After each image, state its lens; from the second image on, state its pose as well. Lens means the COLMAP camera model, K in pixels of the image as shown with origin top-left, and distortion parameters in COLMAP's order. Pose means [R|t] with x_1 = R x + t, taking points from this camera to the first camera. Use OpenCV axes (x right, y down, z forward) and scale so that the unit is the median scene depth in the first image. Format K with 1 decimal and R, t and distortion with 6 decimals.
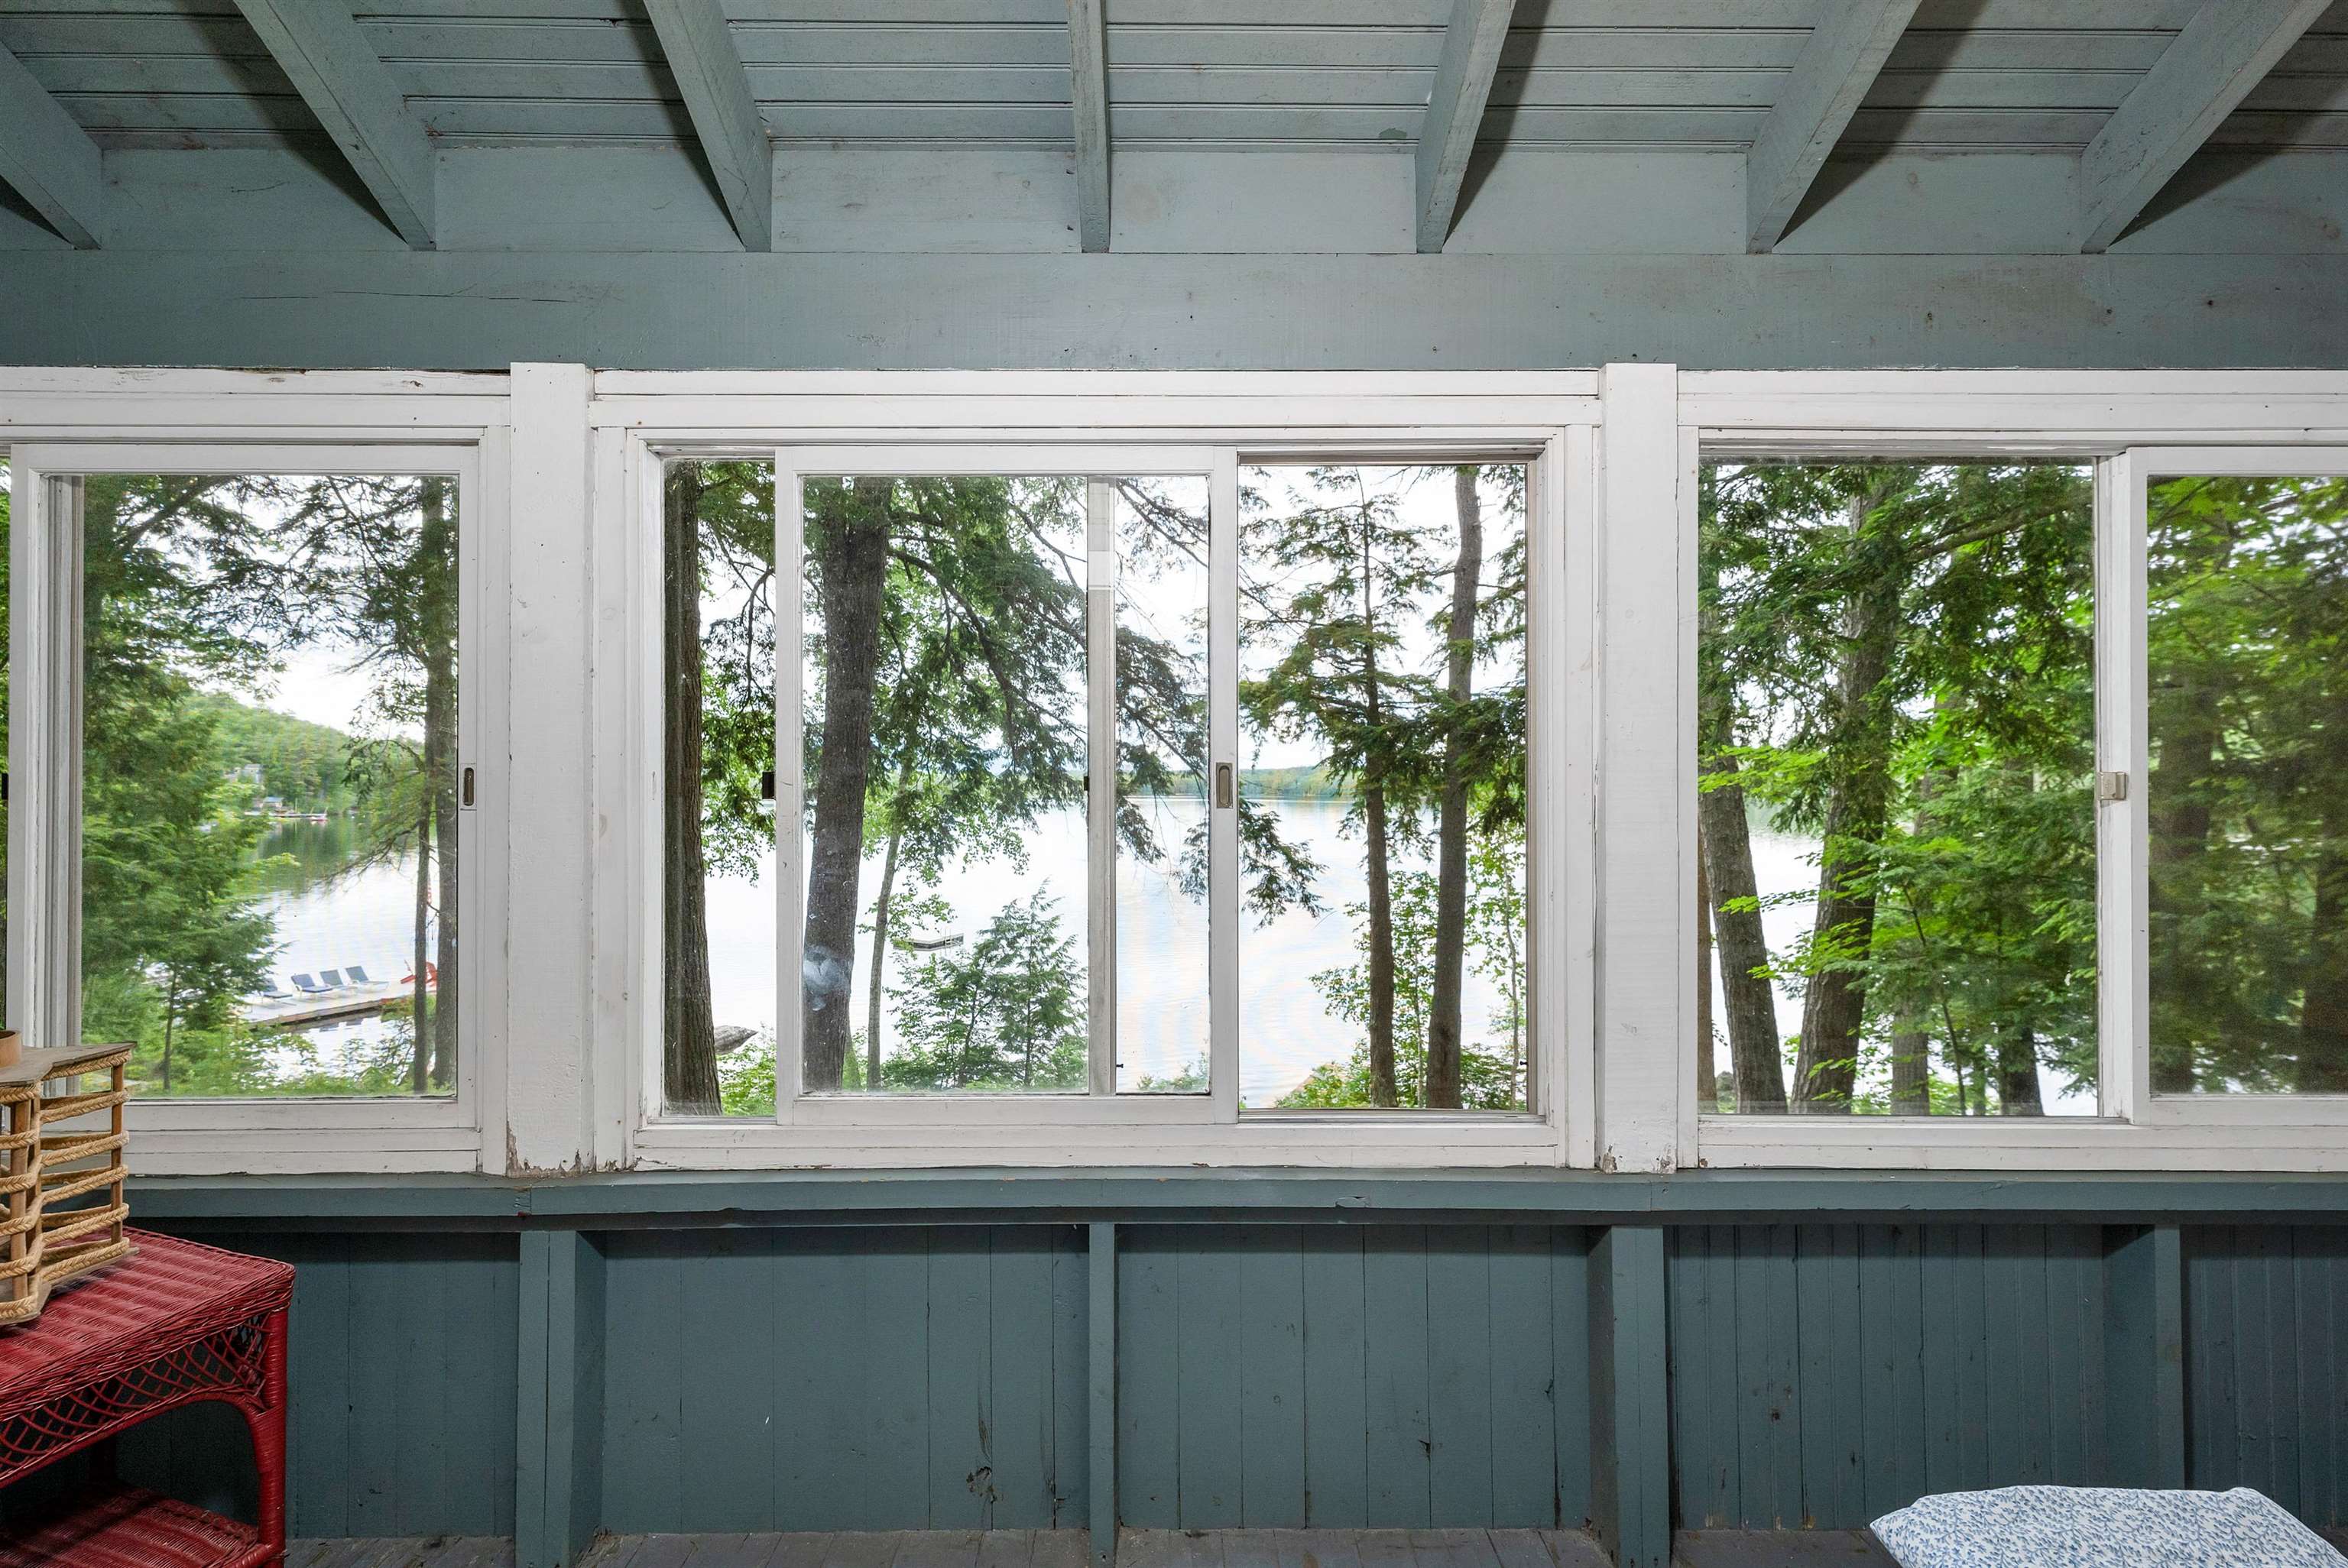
lens RADIAL K [[985.2, 0, 1168.1], [0, 985.2, 782.2], [0, 0, 1]] dist [0.002272, -0.001298]
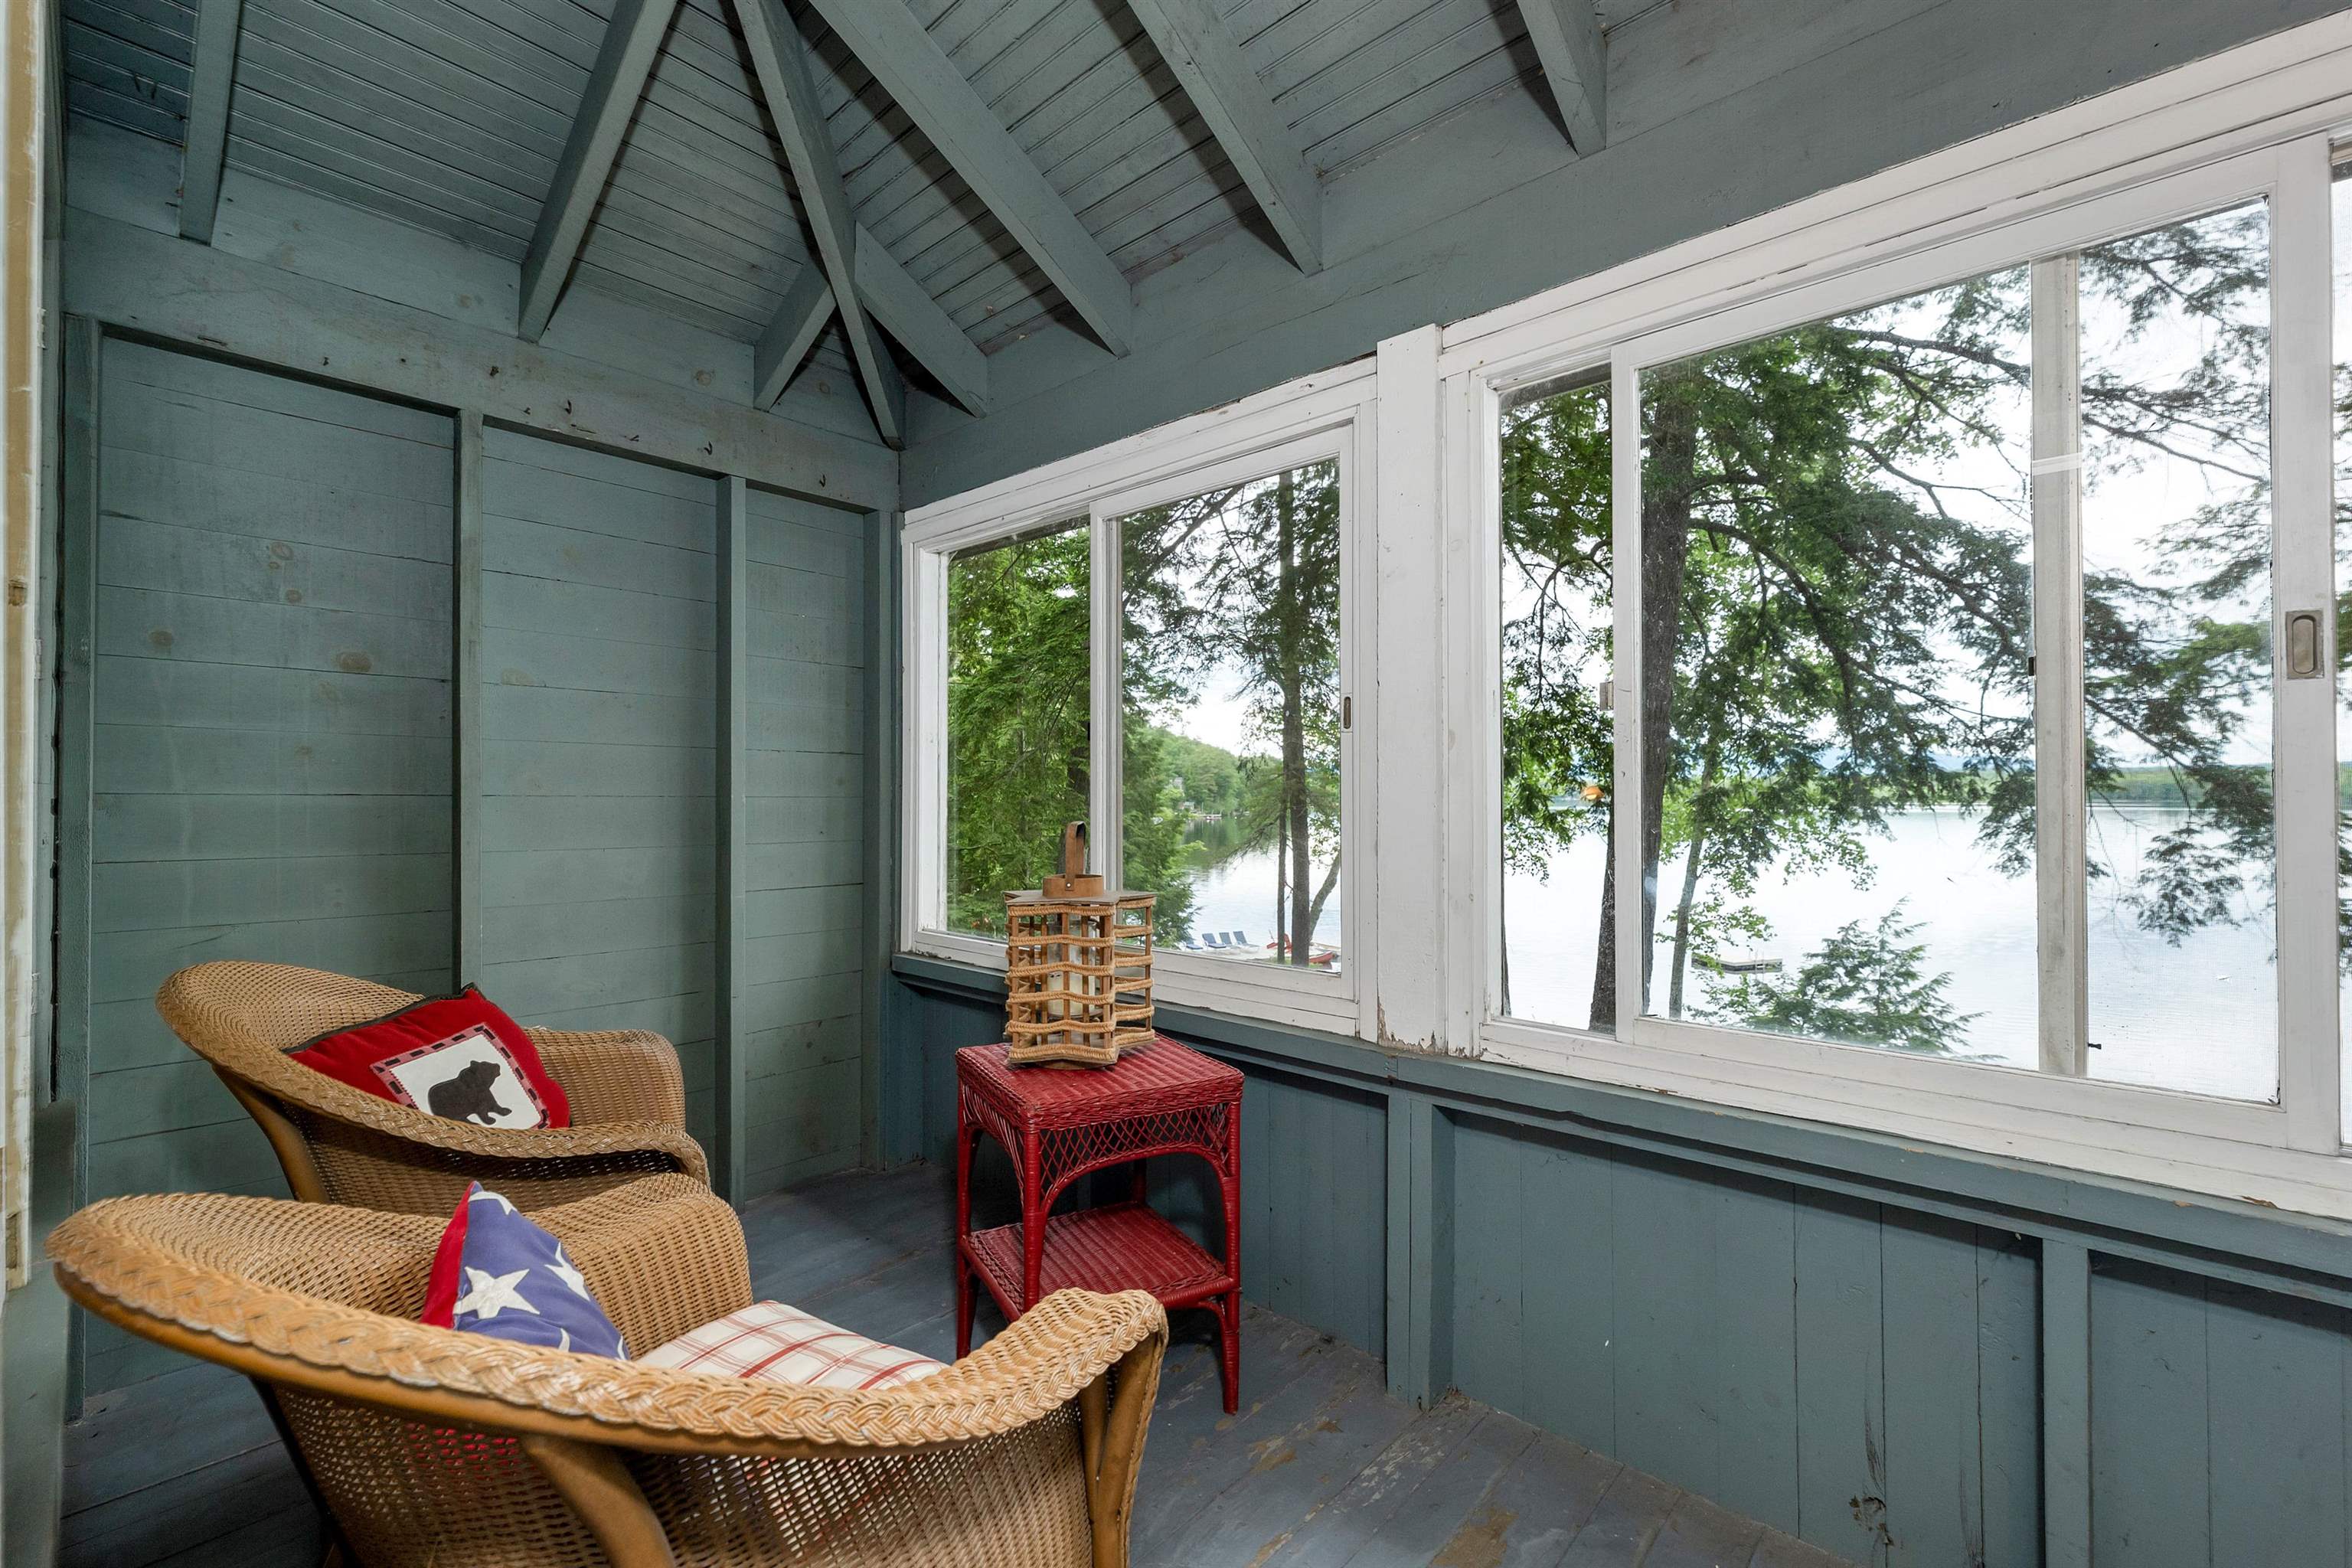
lens RADIAL K [[987.0, 0, 1165.8], [0, 987.0, 789.6], [0, 0, 1]] dist [0.002272, -0.001298]
pose [[0.724239, -0.007173, -0.689511, -0.004476], [0.007972, 0.999966, -0.002030, 0.010244], [0.689503, -0.004027, 0.724272, -0.002244]]
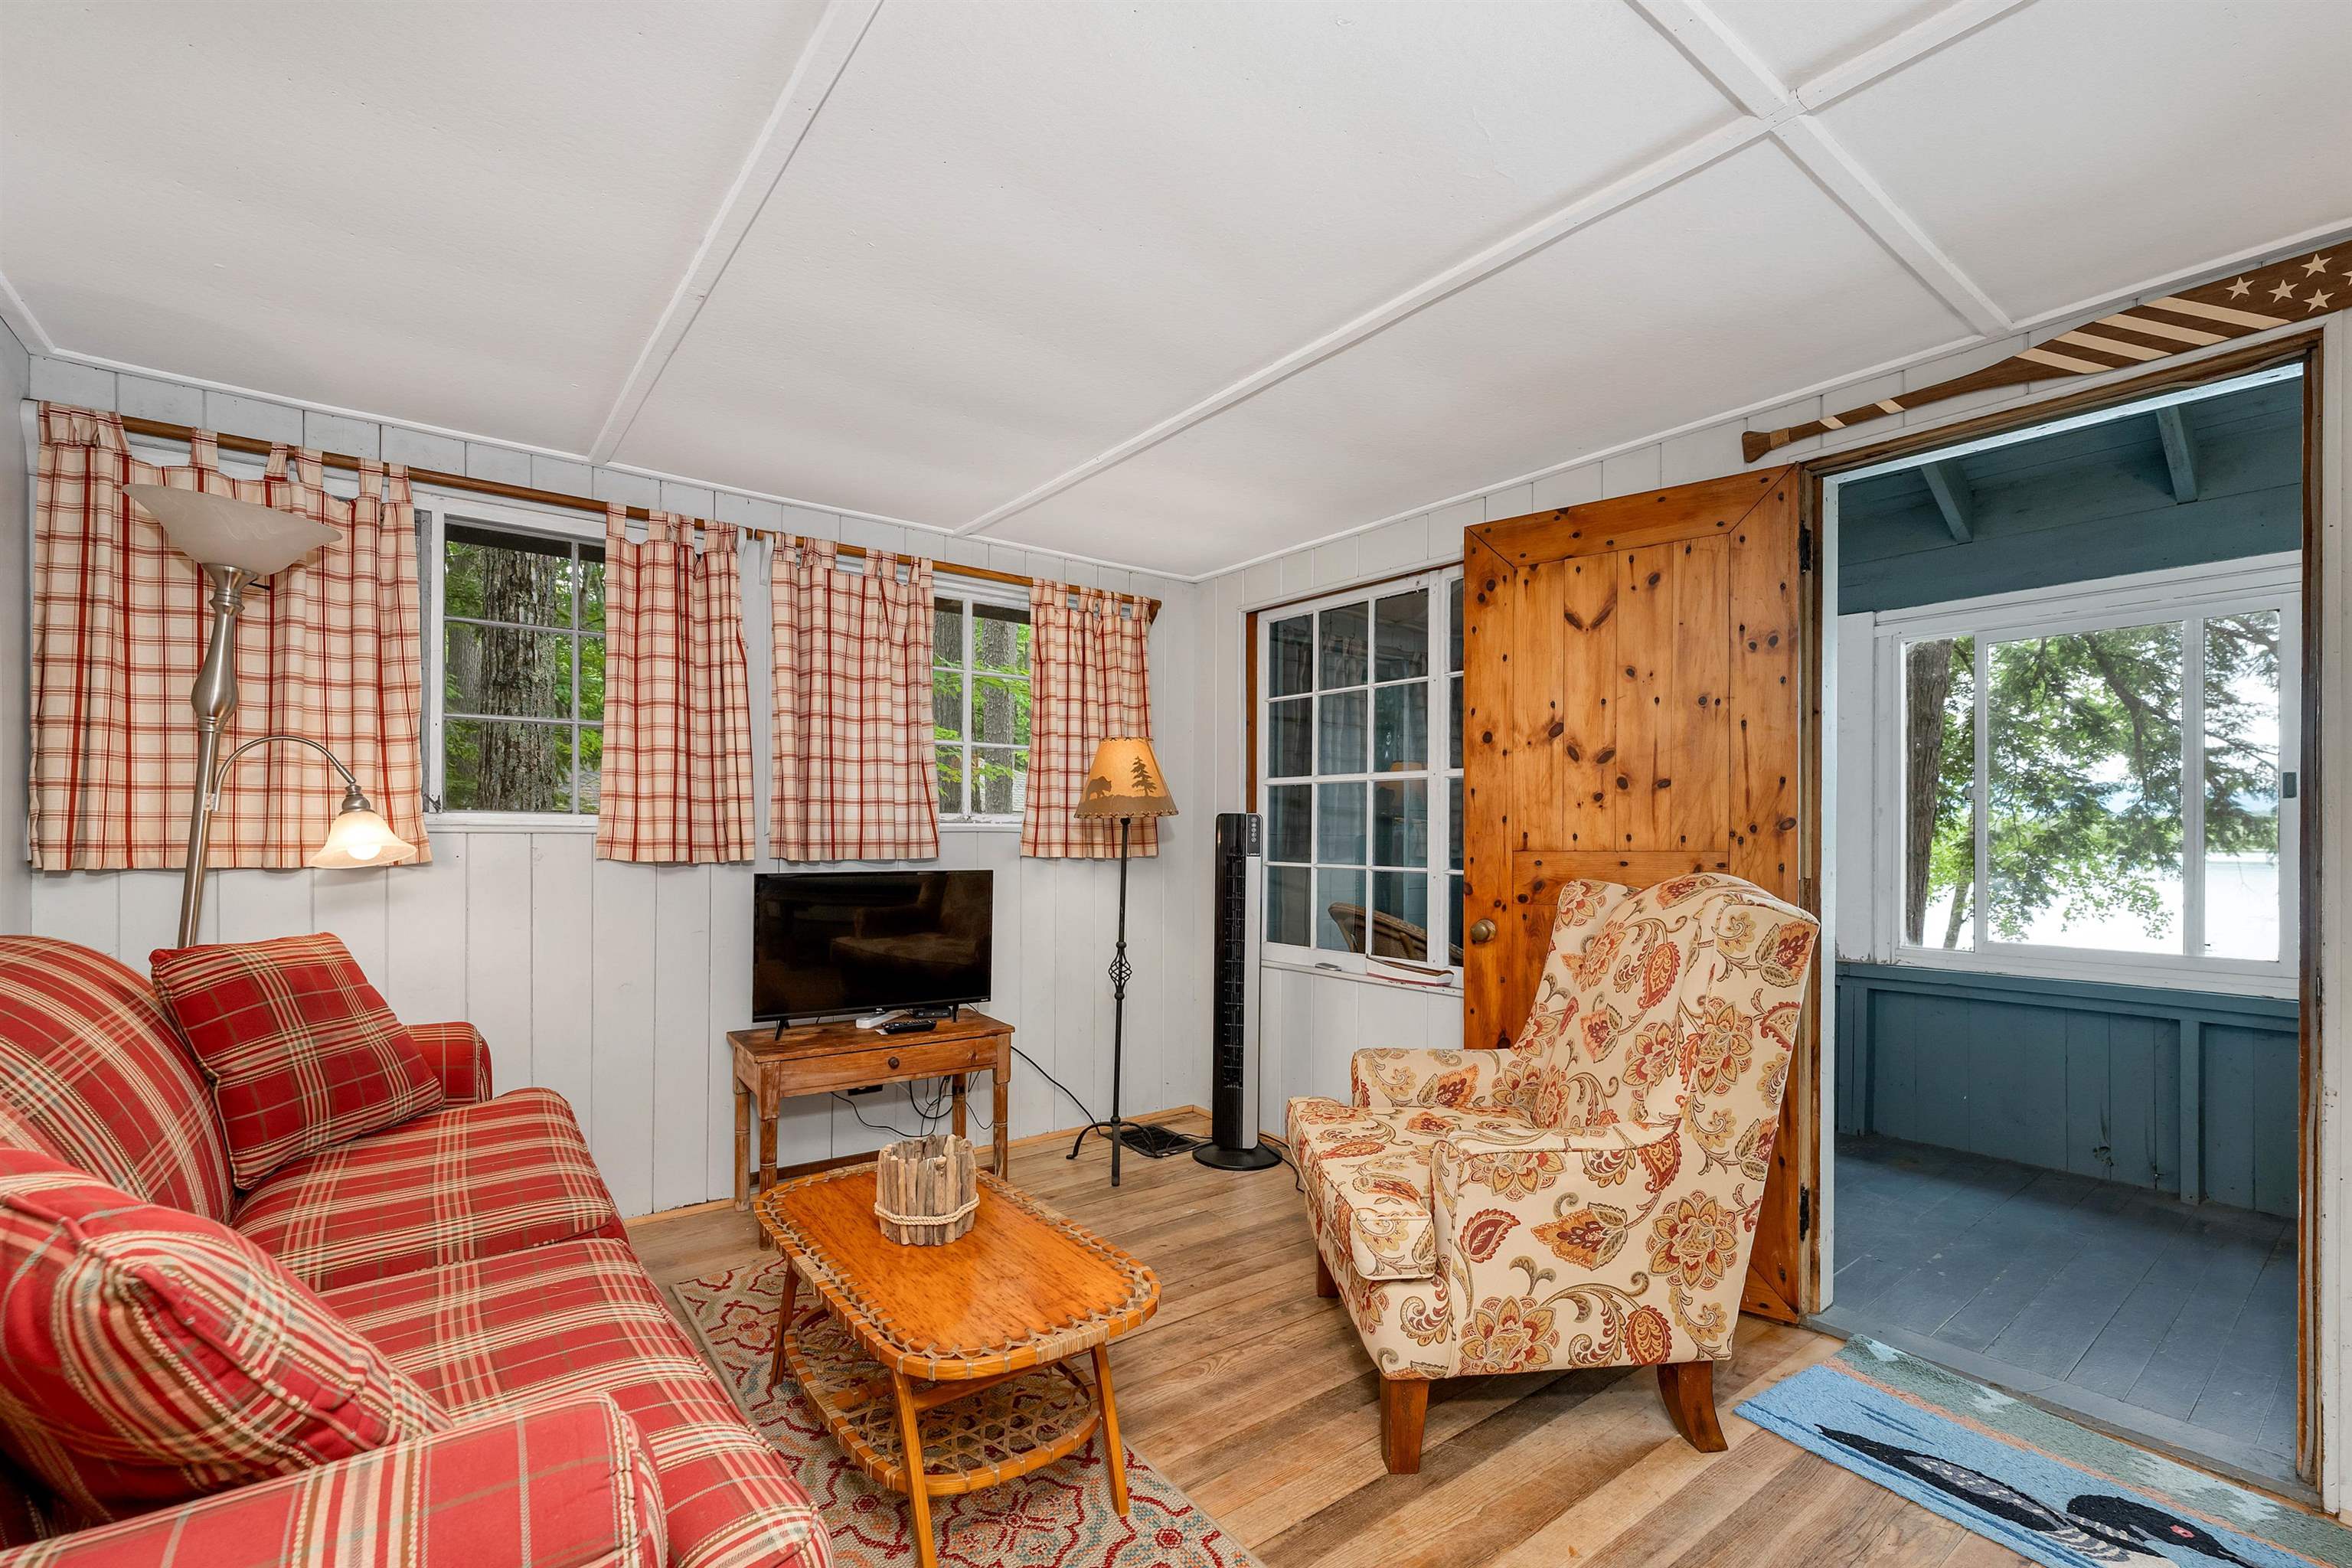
lens RADIAL K [[987.0, 0, 1165.8], [0, 987.0, 829.8], [0, 0, 1]] dist [0.002272, -0.001298]
pose [[0.590275, 0.000981, -0.807201, 0.030215], [0.000136, 0.999999, 0.001315, 0.008328], [0.807202, -0.000886, 0.590275, -0.170908]]
